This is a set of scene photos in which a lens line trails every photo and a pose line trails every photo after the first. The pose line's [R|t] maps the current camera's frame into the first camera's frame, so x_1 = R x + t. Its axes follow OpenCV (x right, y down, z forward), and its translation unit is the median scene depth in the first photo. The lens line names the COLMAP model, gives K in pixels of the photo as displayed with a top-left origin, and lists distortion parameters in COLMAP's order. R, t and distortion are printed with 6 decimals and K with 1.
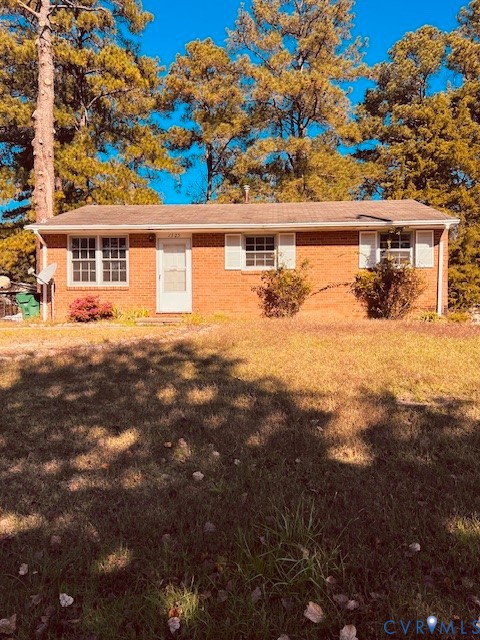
lens RADIAL K [[505.2, 0, 238.5], [0, 505.2, 320.8], [0, 0, 1]] dist [0.048292, -0.004079]
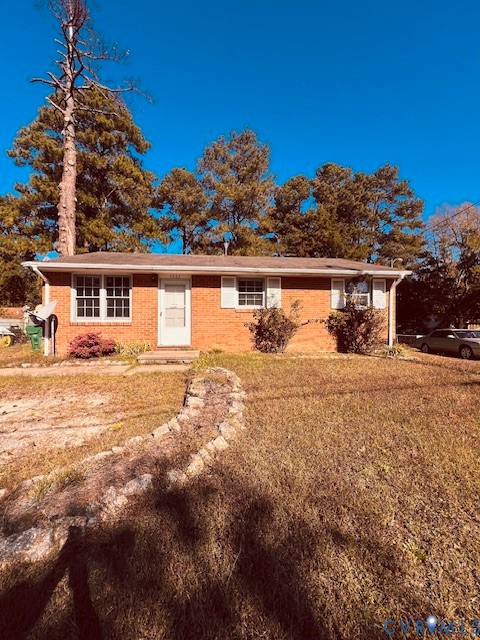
lens RADIAL K [[255.8, 0, 238.7], [0, 255.8, 322.9], [0, 0, 1]] dist [0.002742, -0.000183]
pose [[0.985189, 0.001893, 0.171460, -0.083146], [-0.000079, 0.999944, -0.010588, -0.059358], [-0.171471, 0.010418, 0.985134, 0.412556]]
